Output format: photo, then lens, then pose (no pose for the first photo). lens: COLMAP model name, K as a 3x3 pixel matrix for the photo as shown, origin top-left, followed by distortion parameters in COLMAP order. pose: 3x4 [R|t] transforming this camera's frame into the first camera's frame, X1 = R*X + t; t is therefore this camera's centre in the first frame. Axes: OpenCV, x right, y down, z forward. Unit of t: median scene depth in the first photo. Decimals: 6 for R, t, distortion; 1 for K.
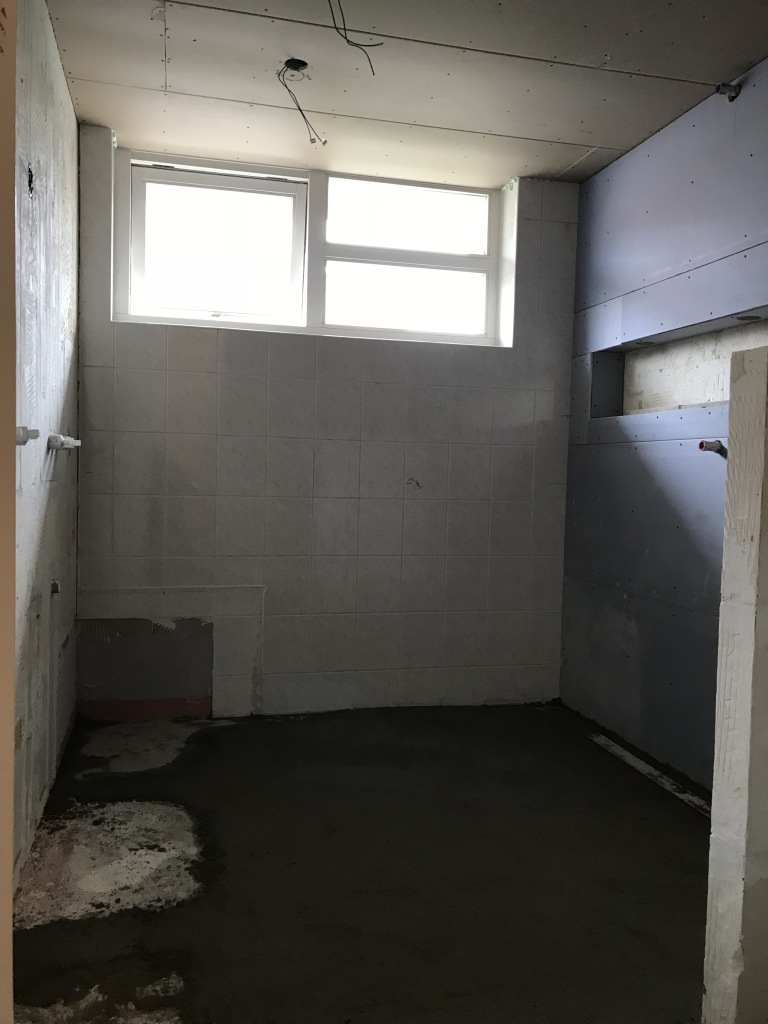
lens RADIAL K [[842.1, 0, 384.5], [0, 842.1, 508.1], [0, 0, 1]] dist [0.017727, -0.004213]
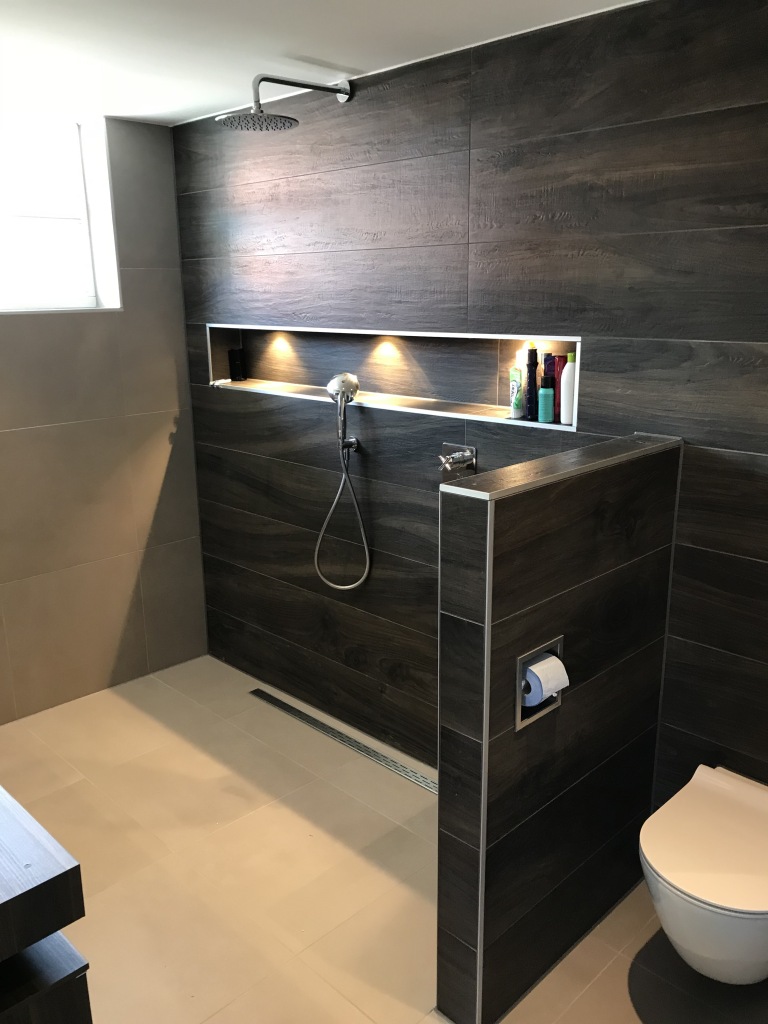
lens RADIAL K [[842.1, 0, 383.3], [0, 842.1, 507.4], [0, 0, 1]] dist [0.017727, -0.004213]
pose [[0.860352, -0.163181, 0.482873, -0.093941], [0.059981, 0.973198, 0.222009, -0.192912], [-0.506158, -0.162043, 0.847081, 0.045478]]
